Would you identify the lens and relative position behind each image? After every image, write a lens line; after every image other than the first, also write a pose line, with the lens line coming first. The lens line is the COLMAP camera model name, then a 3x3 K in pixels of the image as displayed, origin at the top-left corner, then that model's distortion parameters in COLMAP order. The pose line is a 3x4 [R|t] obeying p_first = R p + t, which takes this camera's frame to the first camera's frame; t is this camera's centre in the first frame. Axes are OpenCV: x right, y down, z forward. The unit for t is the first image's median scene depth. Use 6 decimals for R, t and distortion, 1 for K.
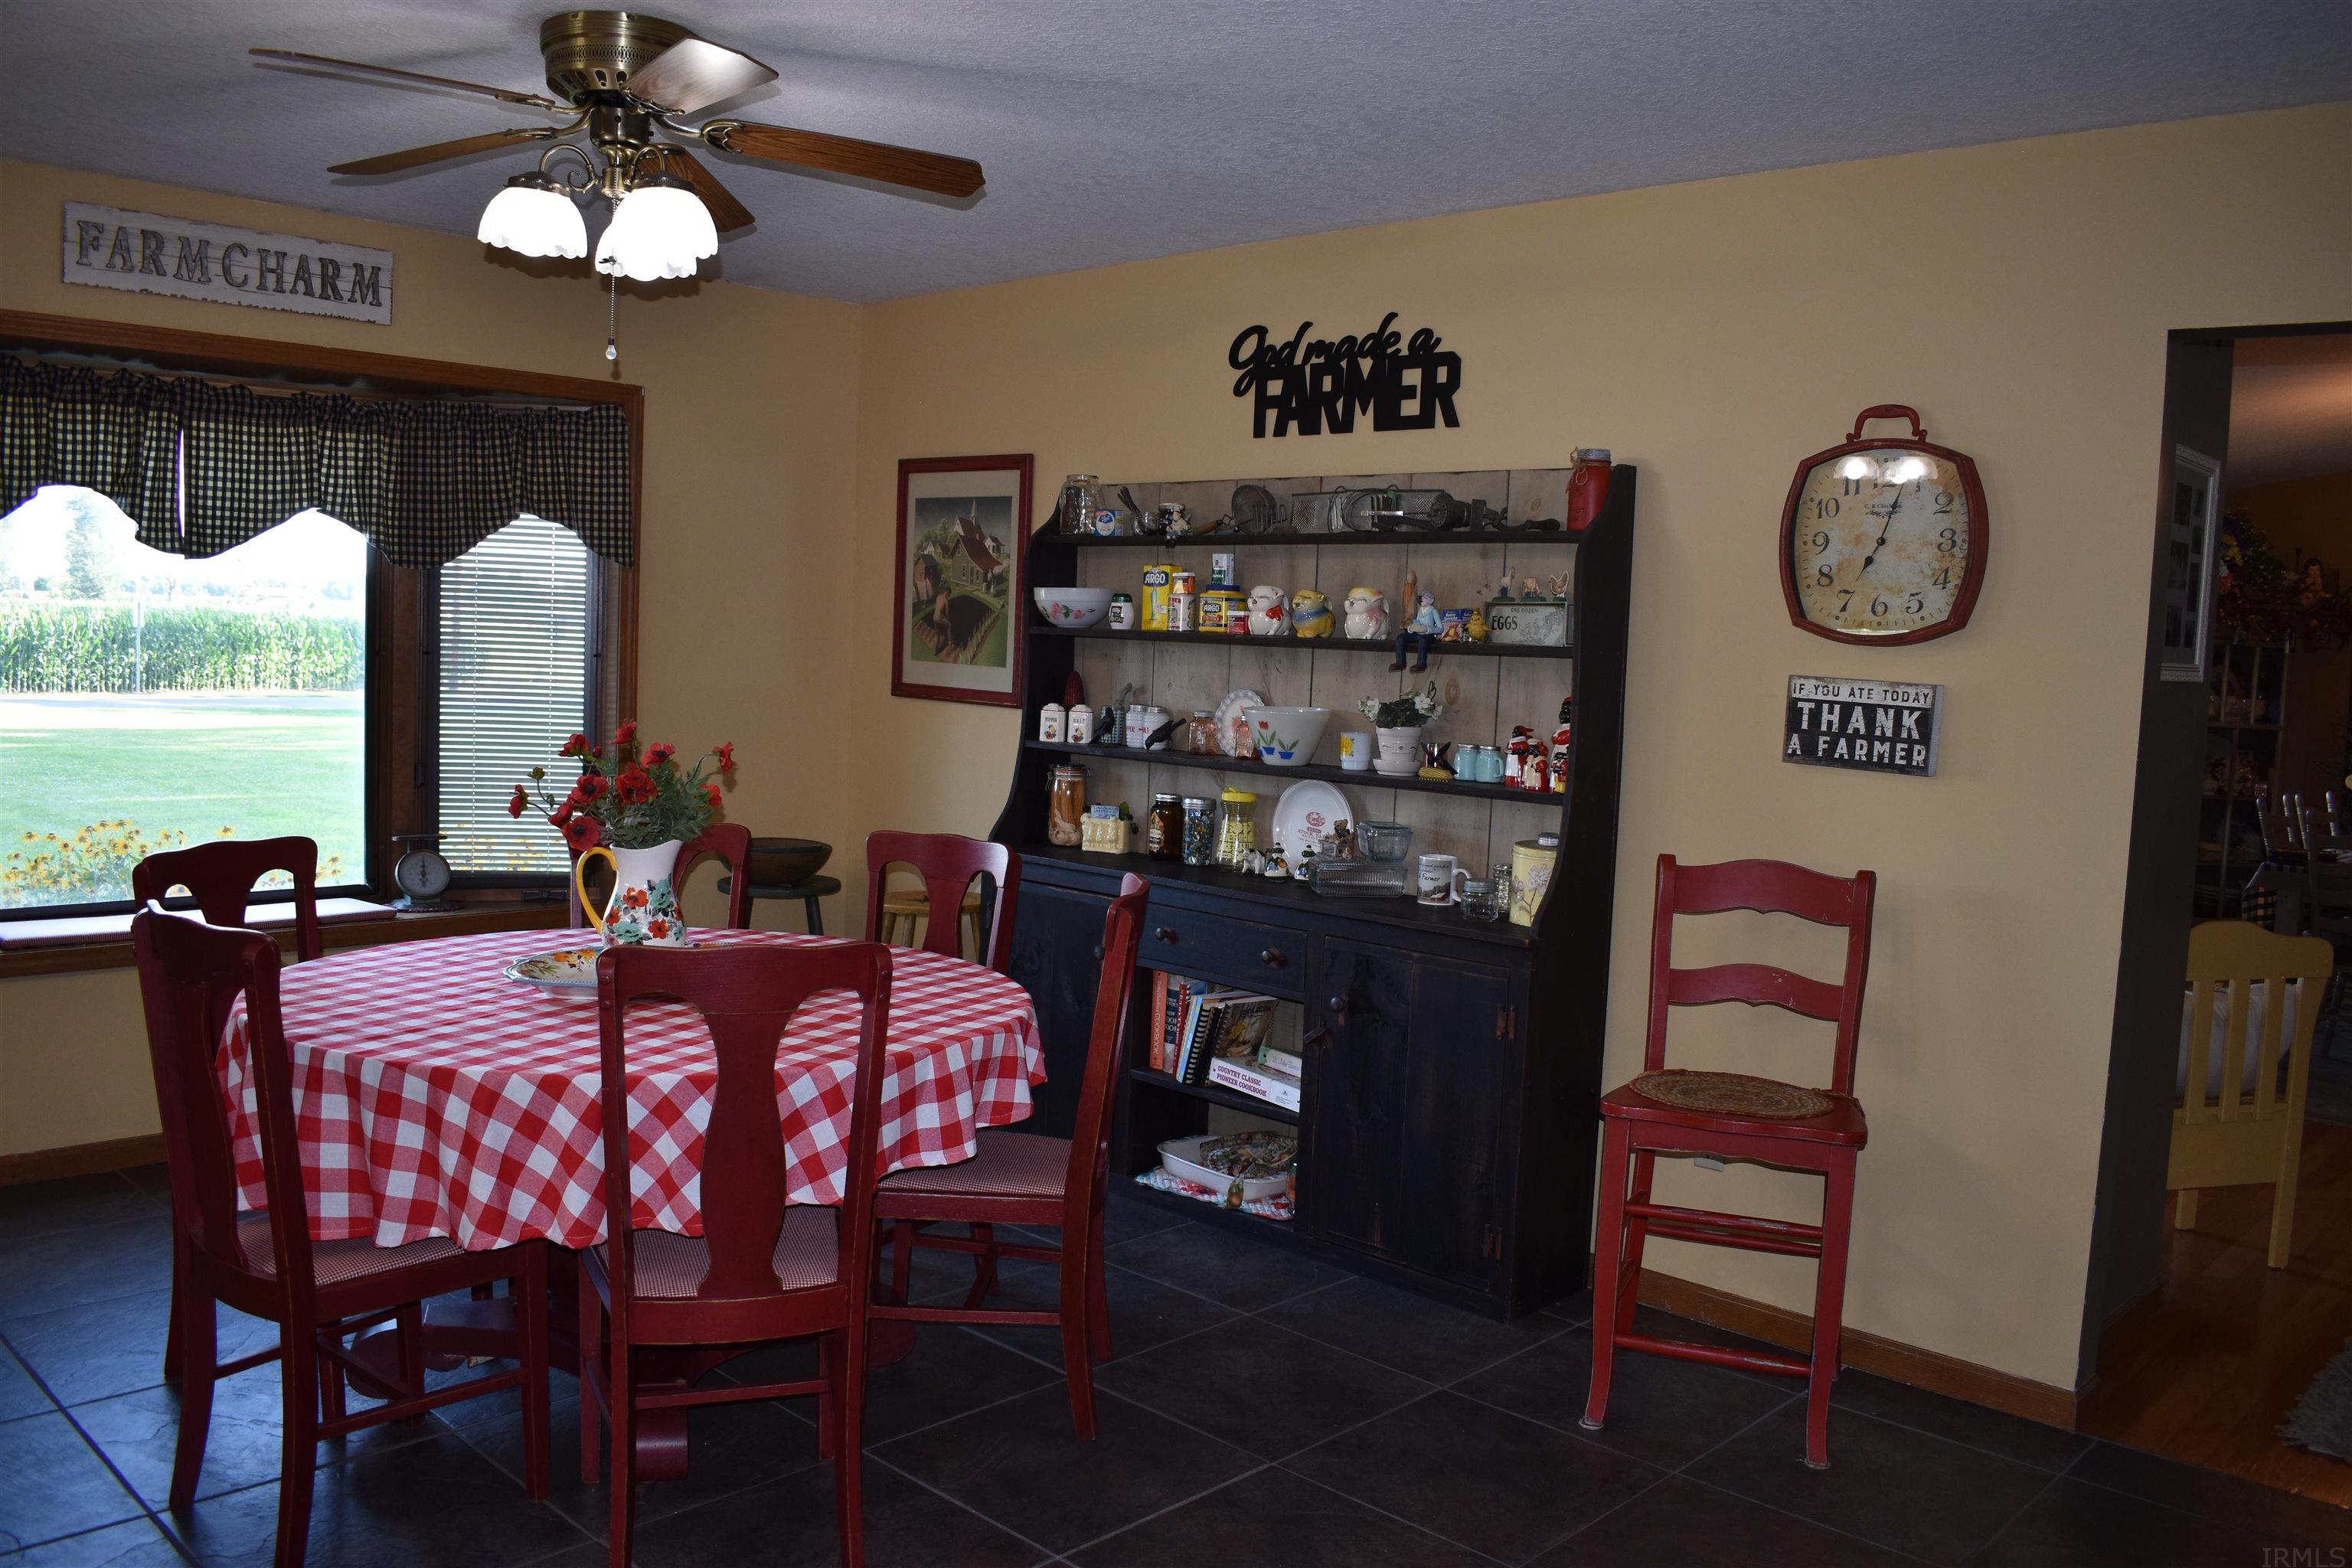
lens RADIAL K [[1831.7, 0, 1172.8], [0, 1831.7, 786.7], [0, 0, 1]] dist [-0.097822, 0.017408]
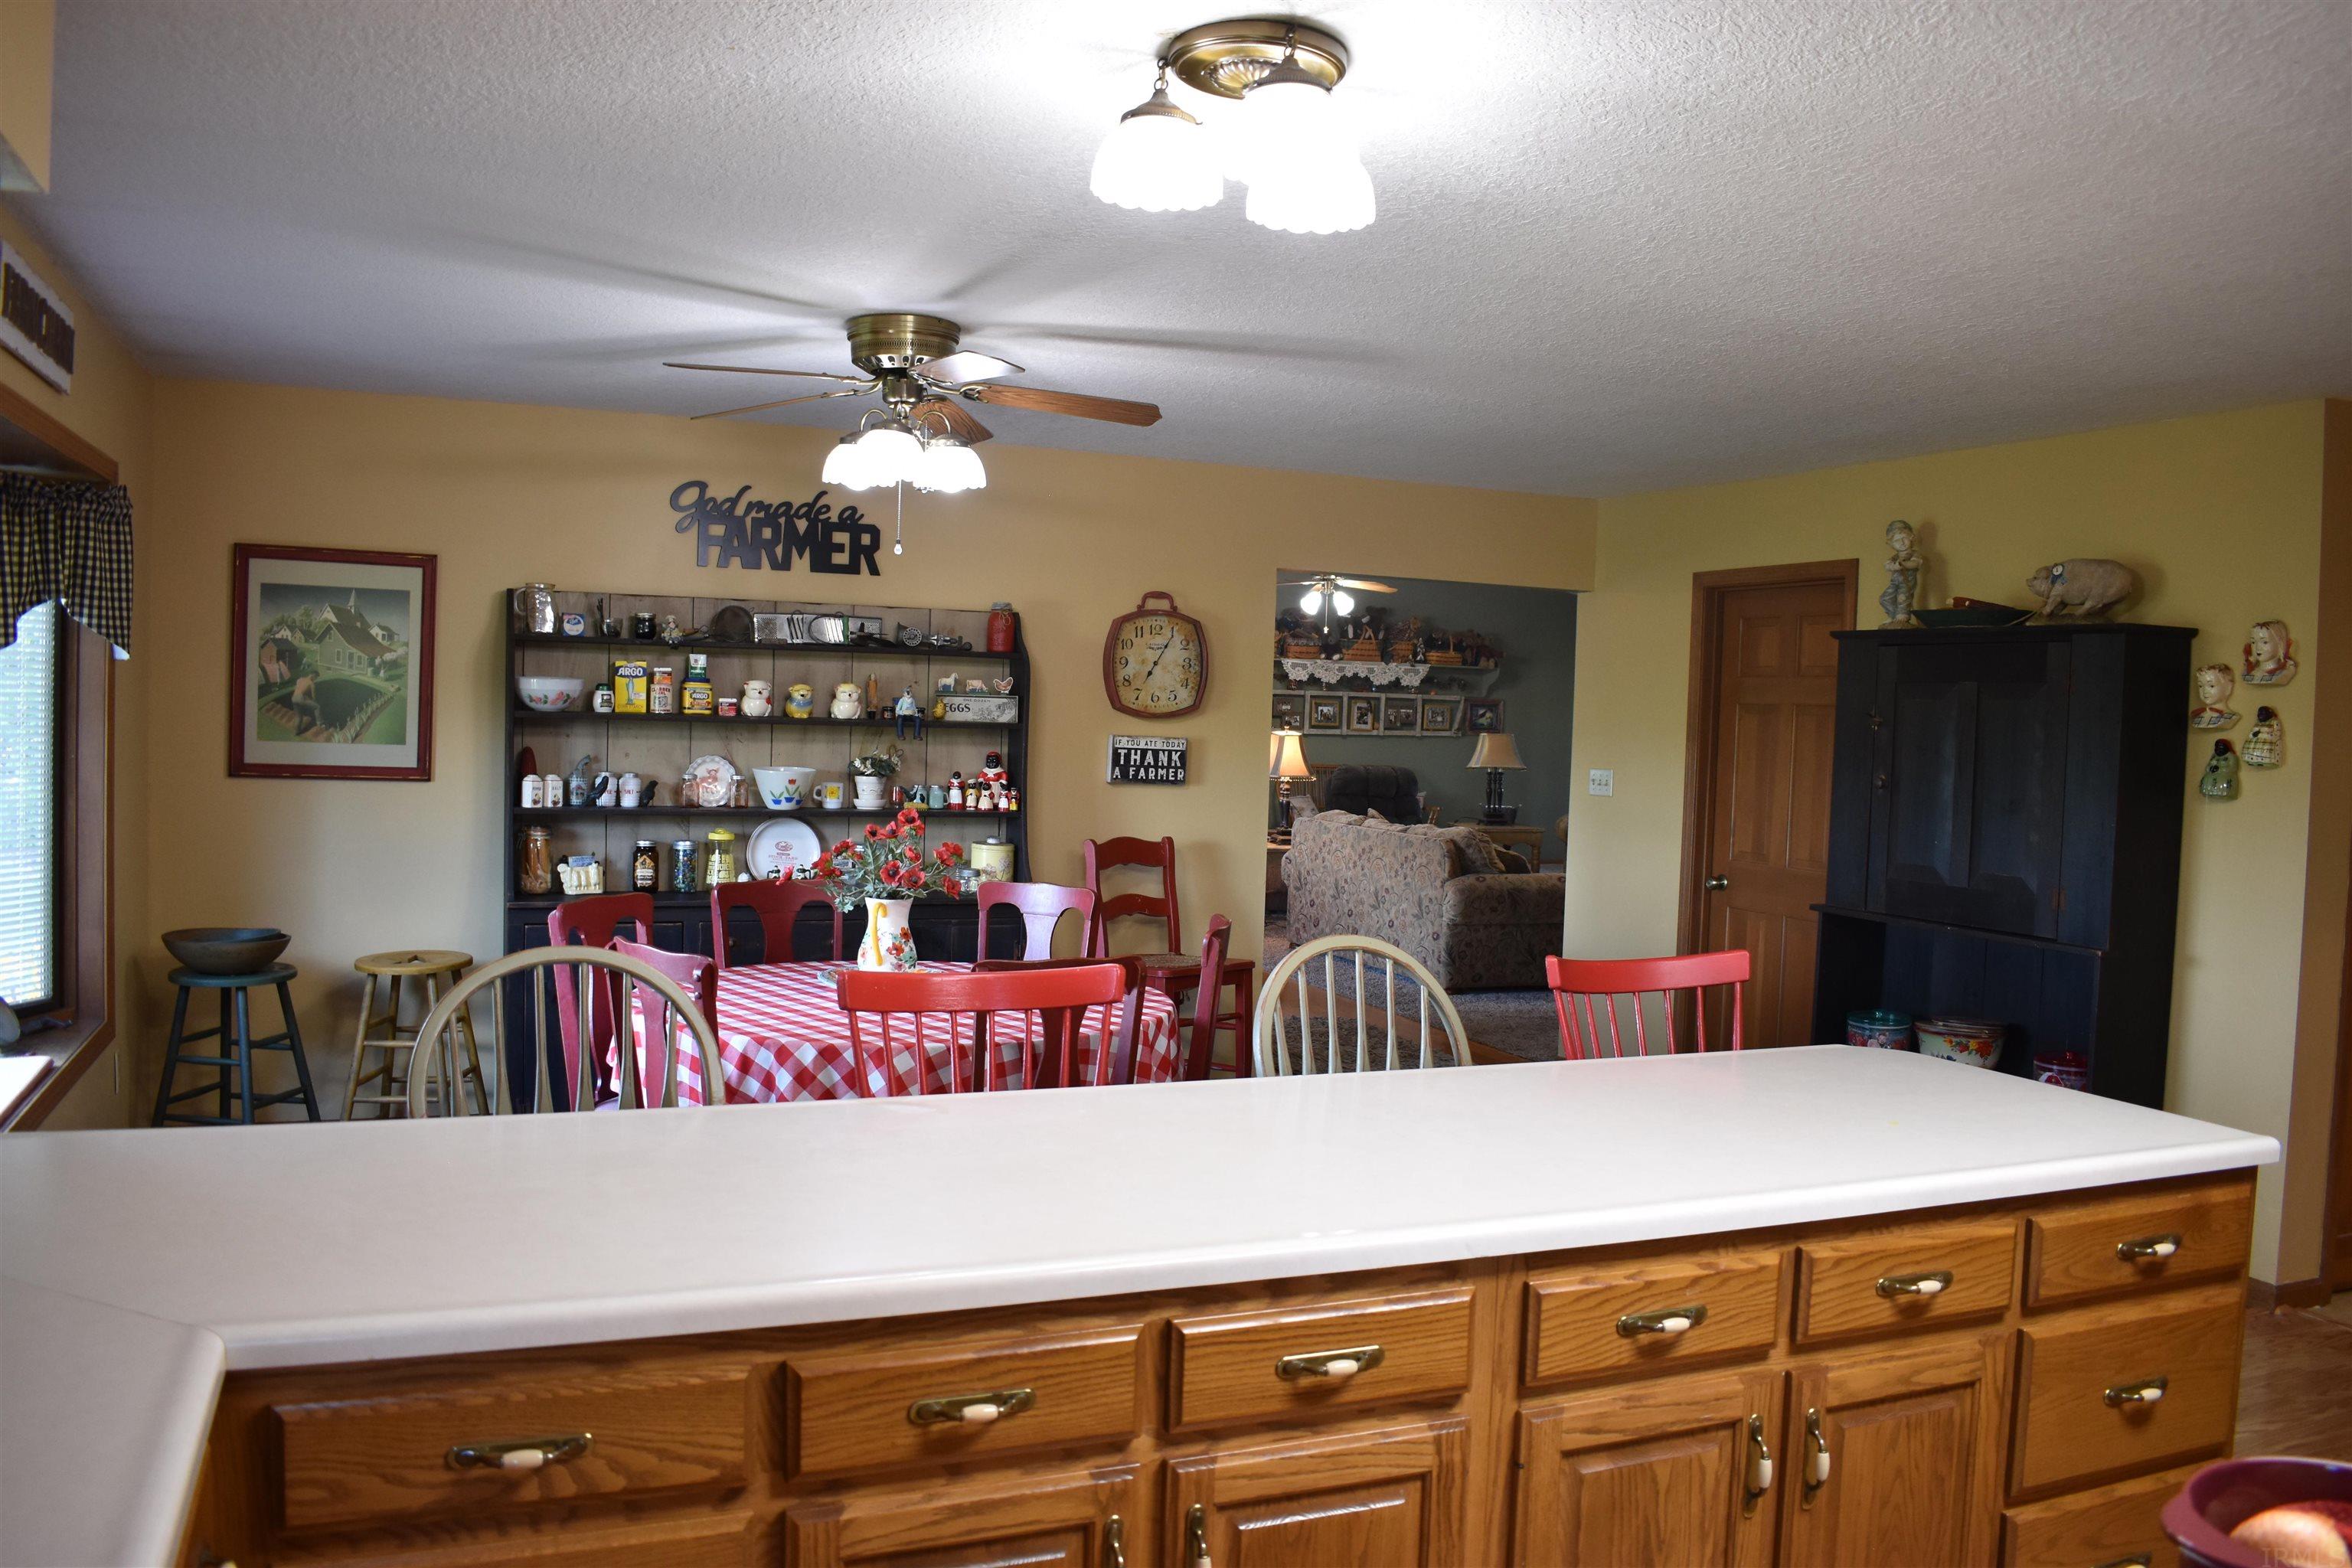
lens RADIAL K [[1831.7, 0, 1172.8], [0, 1831.7, 786.7], [0, 0, 1]] dist [-0.097822, 0.017408]
pose [[0.404908, -0.069622, 0.911703, -1.082396], [0.058947, 0.997010, 0.049957, -0.080796], [-0.912455, 0.033514, 0.407801, 0.161393]]
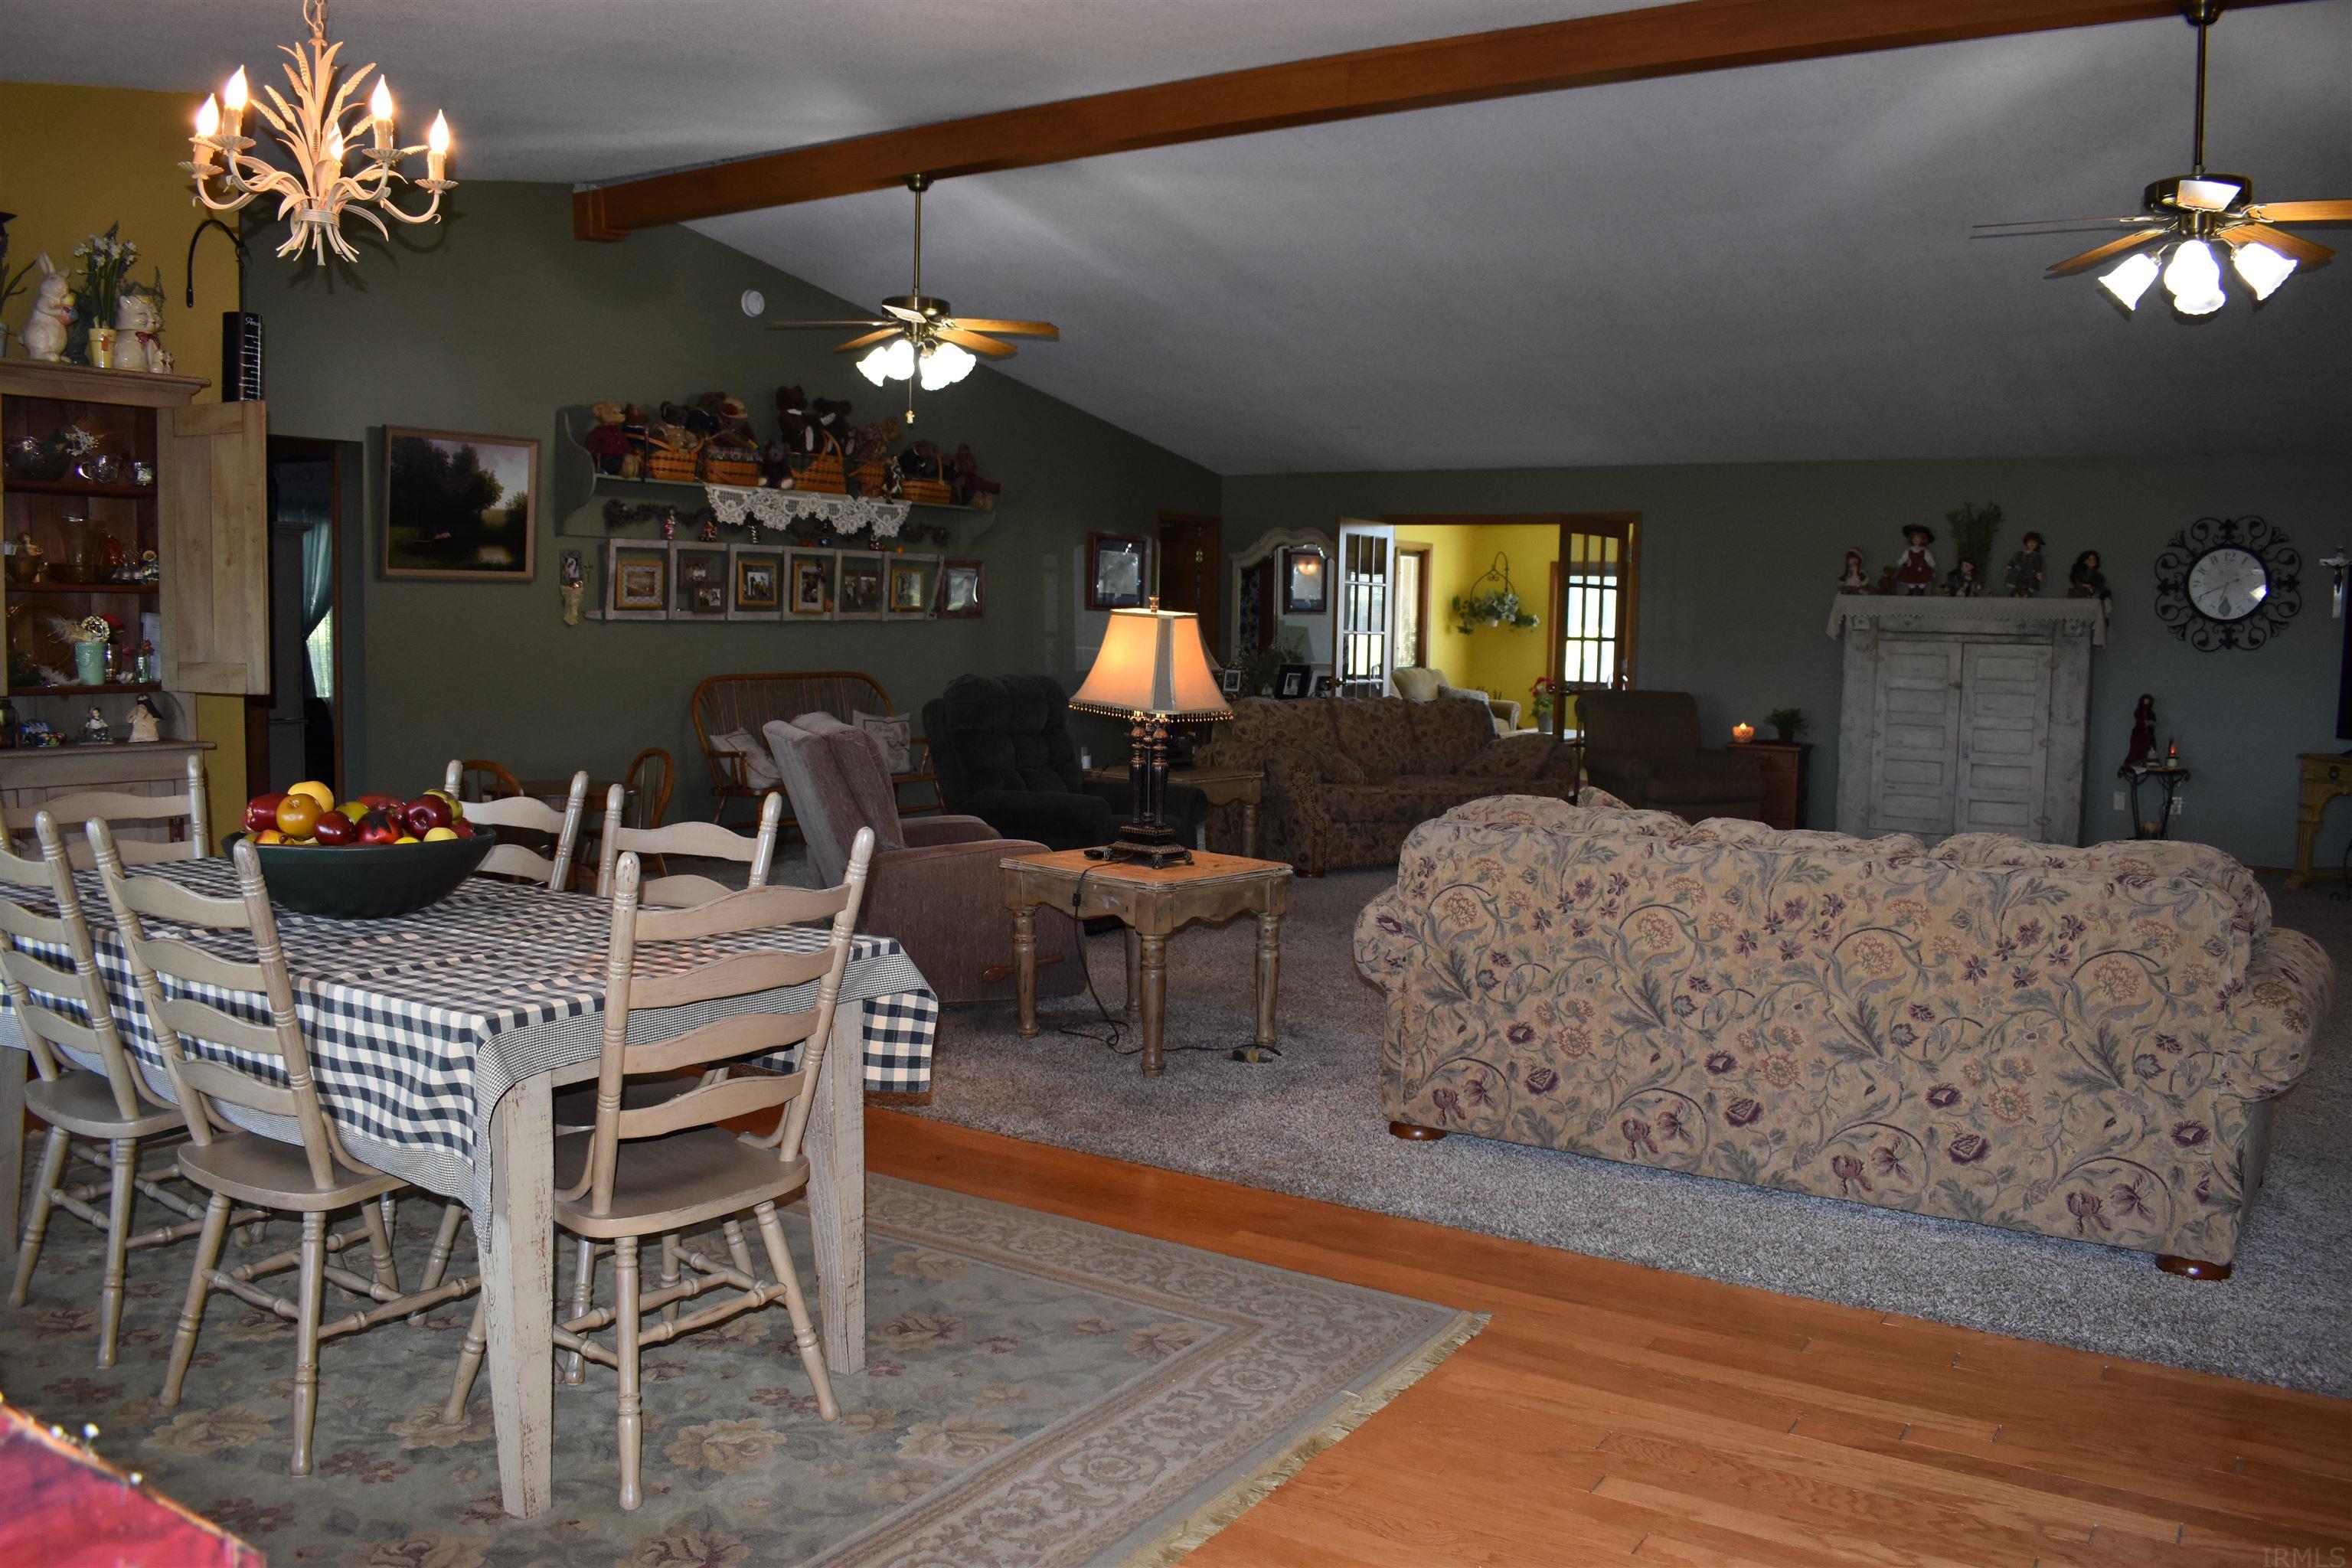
lens RADIAL K [[1831.7, 0, 1172.8], [0, 1831.7, 786.7], [0, 0, 1]] dist [-0.097822, 0.017408]
pose [[-0.186556, -0.134257, 0.973228, 0.363343], [0.051849, 0.987893, 0.146219, -0.076281], [-0.981075, 0.077738, -0.177336, 1.384285]]
